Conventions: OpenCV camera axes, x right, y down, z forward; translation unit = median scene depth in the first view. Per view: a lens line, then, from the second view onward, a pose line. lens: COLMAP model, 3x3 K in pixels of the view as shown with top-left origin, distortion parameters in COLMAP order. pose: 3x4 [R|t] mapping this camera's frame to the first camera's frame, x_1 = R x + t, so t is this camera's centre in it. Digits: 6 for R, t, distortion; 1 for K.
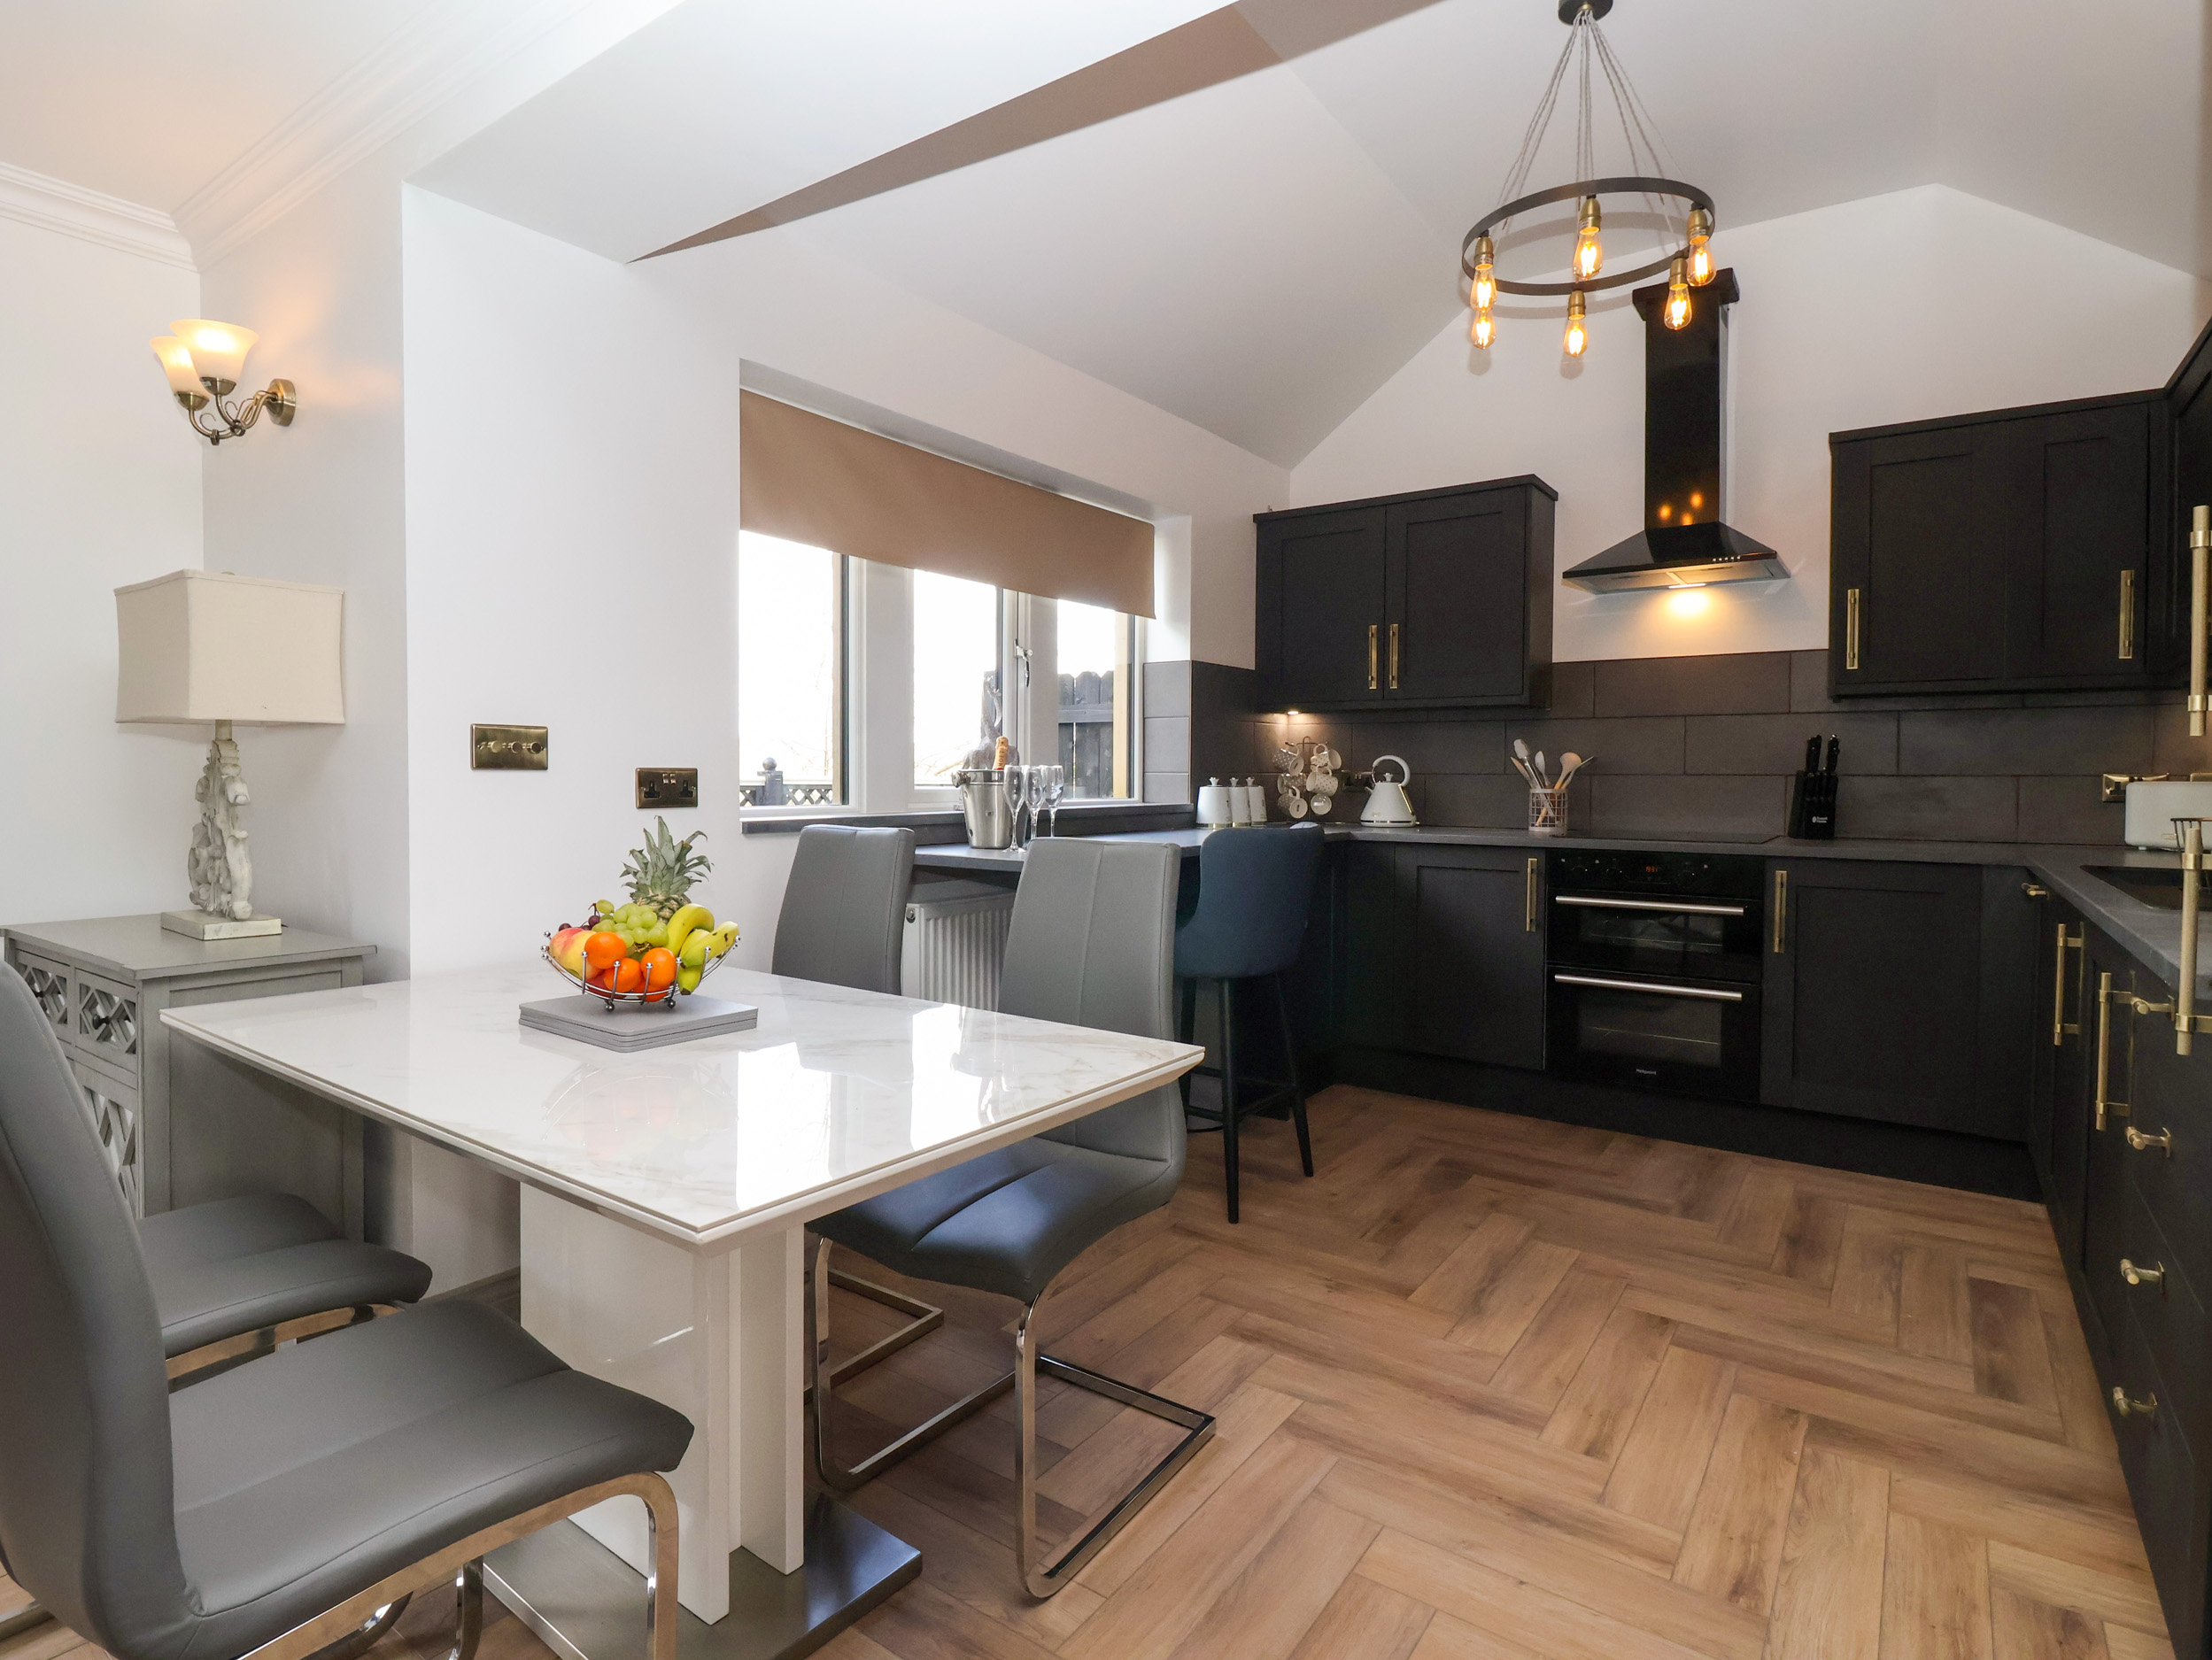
lens RADIAL K [[1155.0, 0, 1104.0], [0, 1155.0, 796.7], [0, 0, 1]] dist [-0.003549, -0.001337]
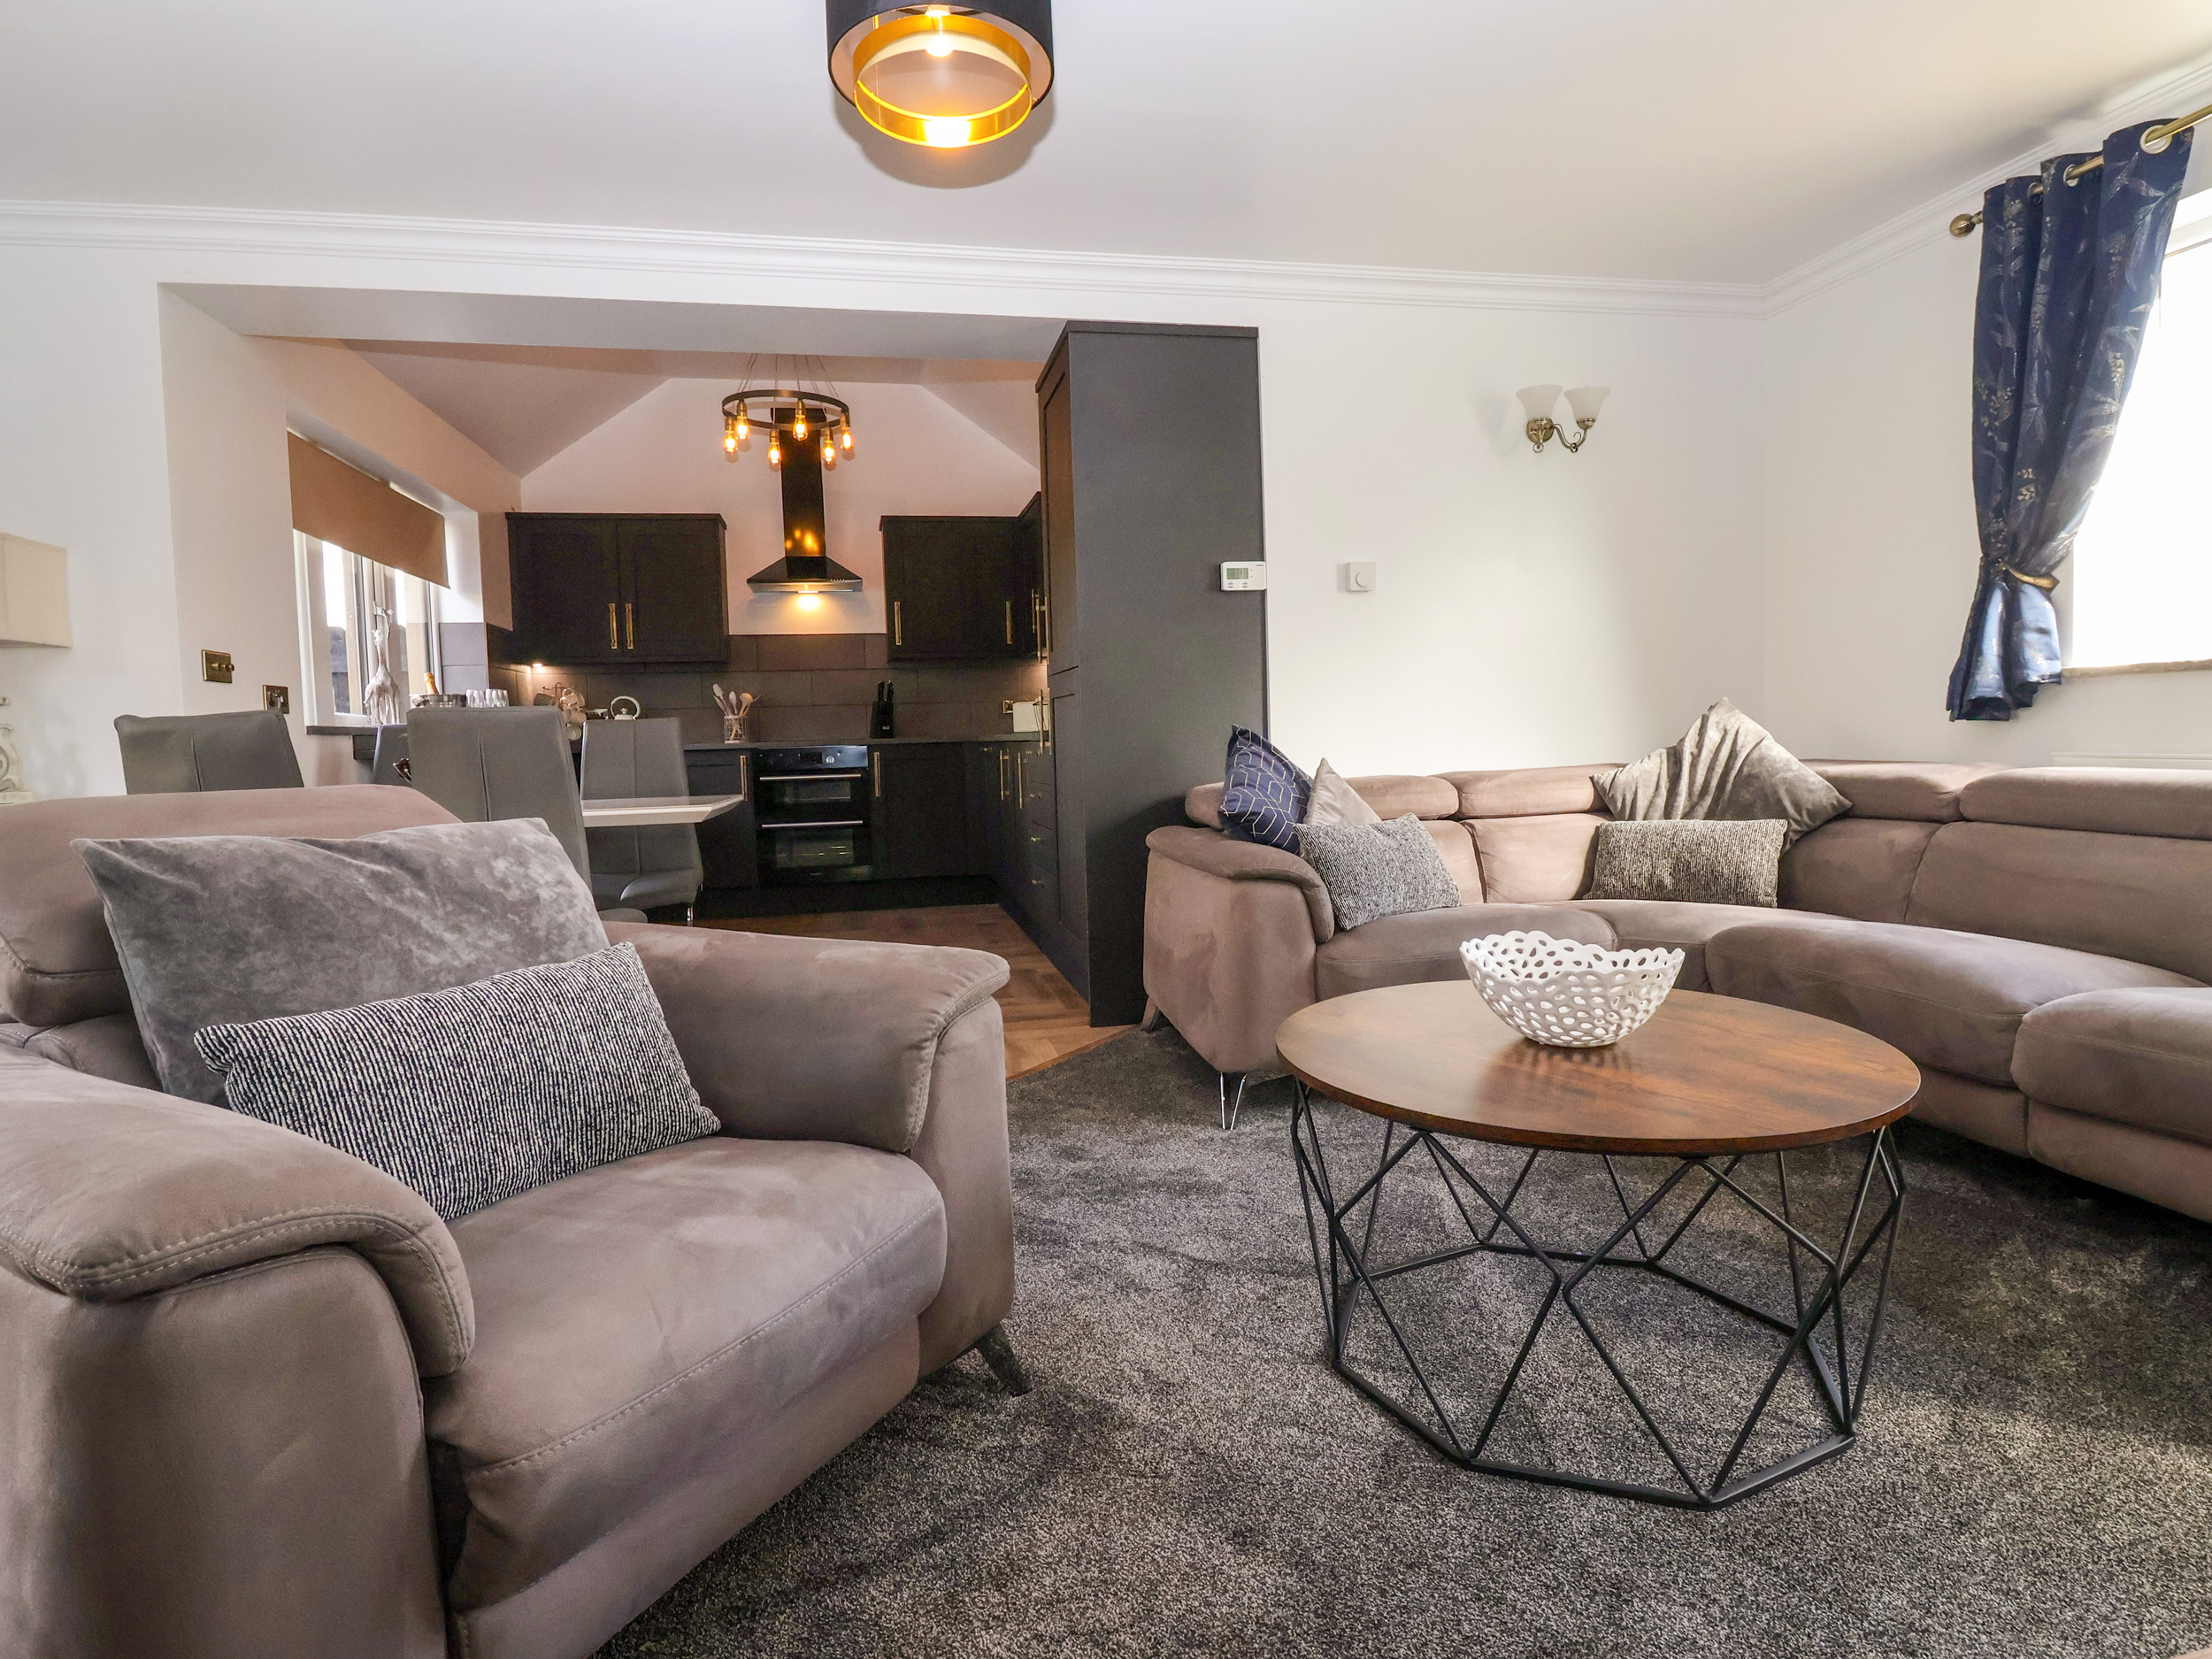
lens RADIAL K [[1188.1, 0, 1094.5], [0, 1188.1, 808.4], [0, 0, 1]] dist [0.002572, -0.000424]
pose [[0.687130, -0.065658, 0.723562, -0.457659], [0.043432, 0.997839, 0.049301, 0.060397], [-0.725235, -0.002450, 0.688497, -0.468405]]
